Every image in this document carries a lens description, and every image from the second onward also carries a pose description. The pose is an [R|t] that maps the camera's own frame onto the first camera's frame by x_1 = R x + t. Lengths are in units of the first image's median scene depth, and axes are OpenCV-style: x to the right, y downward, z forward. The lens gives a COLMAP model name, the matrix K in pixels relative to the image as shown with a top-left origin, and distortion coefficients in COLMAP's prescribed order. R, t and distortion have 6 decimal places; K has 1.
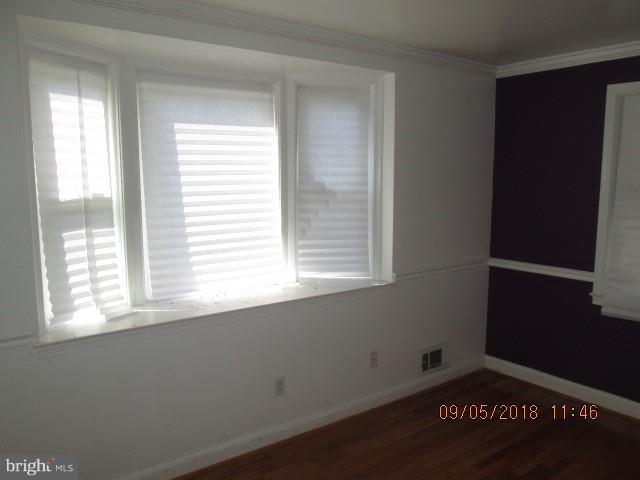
lens RADIAL K [[535.6, 0, 320.4], [0, 535.6, 242.6], [0, 0, 1]] dist [-0.054384, 0.039771]
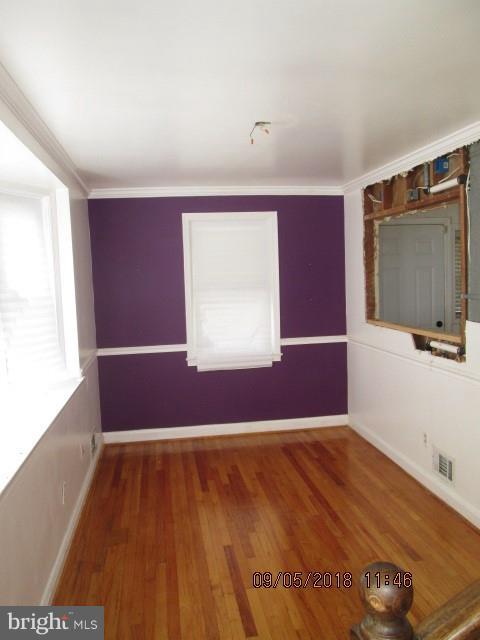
lens RADIAL K [[535.6, 0, 240.3], [0, 535.6, 317.7], [0, 0, 1]] dist [-0.054384, 0.039771]
pose [[0.480122, -0.090573, 0.872513, -0.652531], [0.151366, 0.988289, 0.019299, -0.018076], [-0.864044, 0.122803, 0.488209, 0.172893]]
